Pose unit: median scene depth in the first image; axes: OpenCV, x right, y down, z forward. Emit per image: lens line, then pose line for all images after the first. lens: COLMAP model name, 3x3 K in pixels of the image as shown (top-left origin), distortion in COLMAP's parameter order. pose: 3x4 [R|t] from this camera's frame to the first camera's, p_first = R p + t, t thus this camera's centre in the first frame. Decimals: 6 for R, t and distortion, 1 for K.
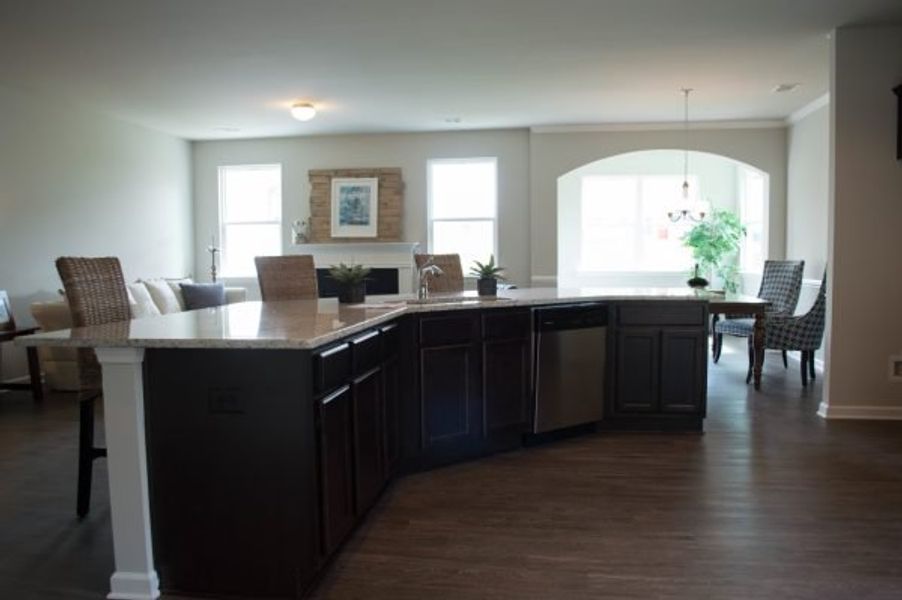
lens RADIAL K [[720.2, 0, 454.0], [0, 720.2, 308.0], [0, 0, 1]] dist [-0.081255, 0.012906]
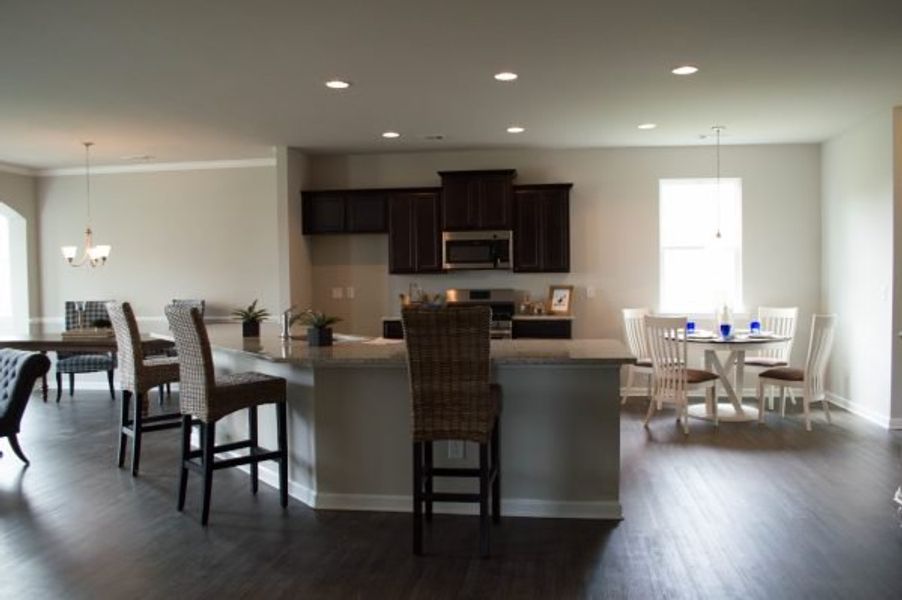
lens RADIAL K [[720.2, 0, 454.0], [0, 720.2, 308.0], [0, 0, 1]] dist [-0.081255, 0.012906]
pose [[-0.011132, -0.031484, 0.999442, -0.545524], [0.084438, 0.995905, 0.032313, -0.036035], [-0.996367, 0.084751, -0.008428, 0.356702]]
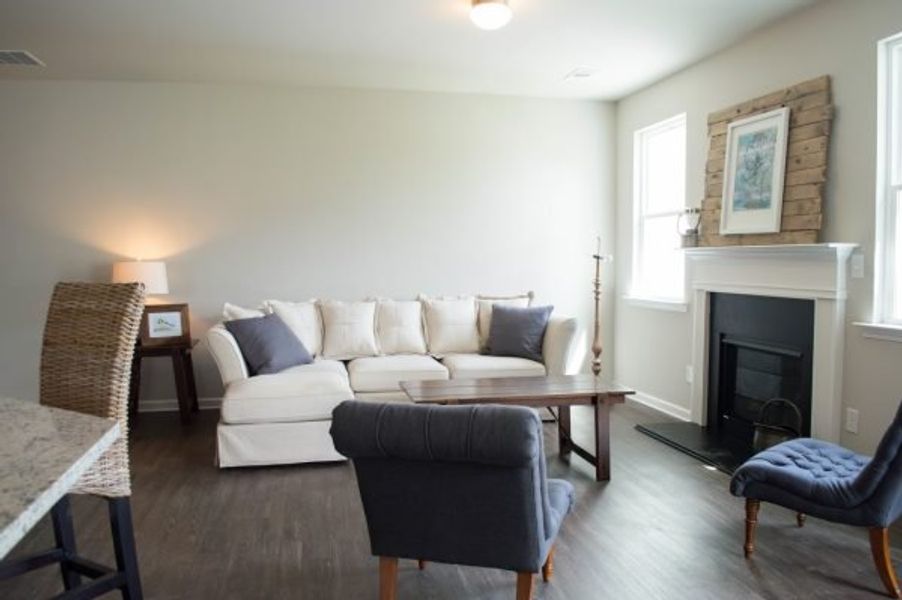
lens RADIAL K [[720.2, 0, 454.0], [0, 720.2, 308.0], [0, 0, 1]] dist [-0.081255, 0.012906]
pose [[0.359462, 0.066542, -0.930784, 0.254095], [-0.064288, 0.996850, 0.046438, -0.056441], [0.930943, 0.043146, 0.362607, 0.631644]]
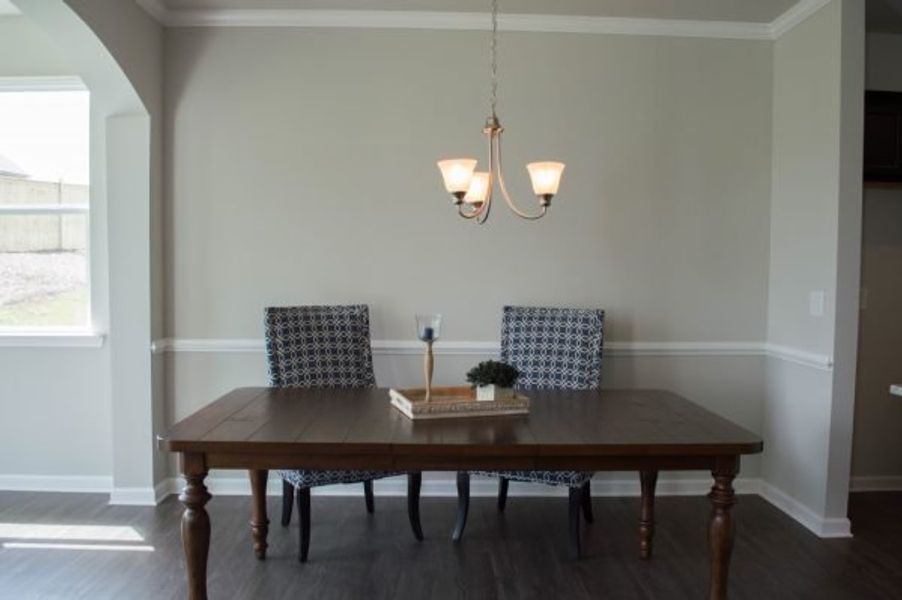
lens RADIAL K [[756.3, 0, 451.0], [0, 756.3, 300.0], [0, 0, 1]] dist [-0.076911, 0.003833]
pose [[-0.178723, -0.042387, 0.982986, -0.058398], [0.063259, 0.996509, 0.054471, -0.078253], [-0.981864, 0.071918, -0.175418, 0.826019]]
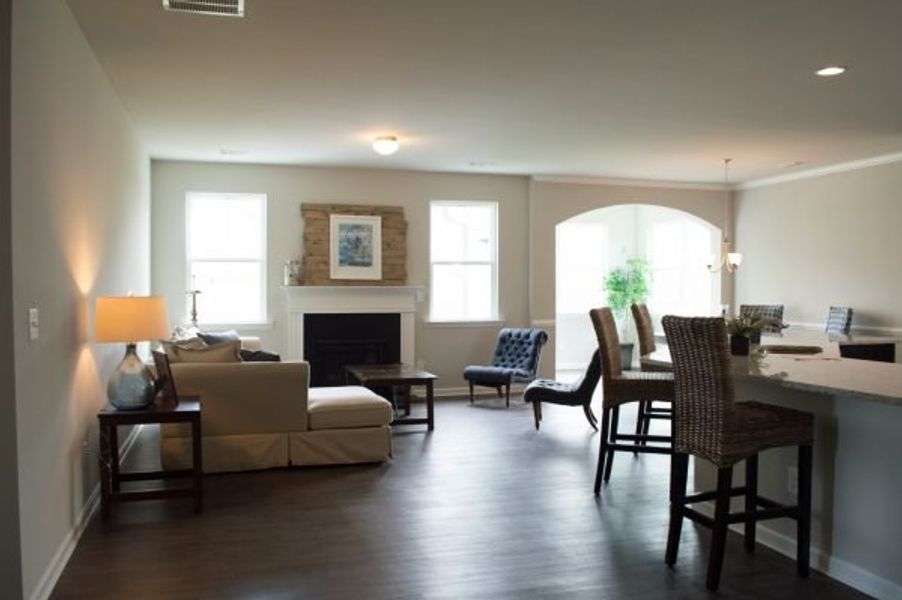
lens RADIAL K [[756.3, 0, 451.0], [0, 756.3, 300.0], [0, 0, 1]] dist [-0.076911, 0.003833]
pose [[0.901929, 0.002281, 0.431878, -0.447689], [0.023955, 0.998182, -0.055299, -0.016006], [-0.431219, 0.060222, 0.900235, 0.081097]]
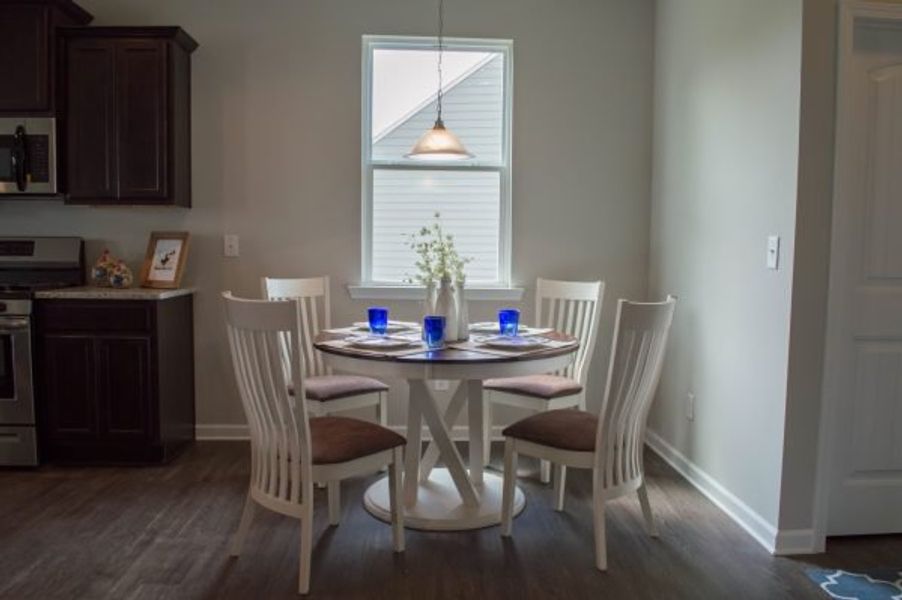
lens RADIAL K [[720.2, 0, 454.0], [0, 720.2, 308.0], [0, 0, 1]] dist [-0.081255, 0.012906]
pose [[-0.208692, -0.086846, 0.974118, -0.158177], [0.061623, 0.992902, 0.101723, -0.011252], [-0.976038, 0.081257, -0.201859, 0.142207]]
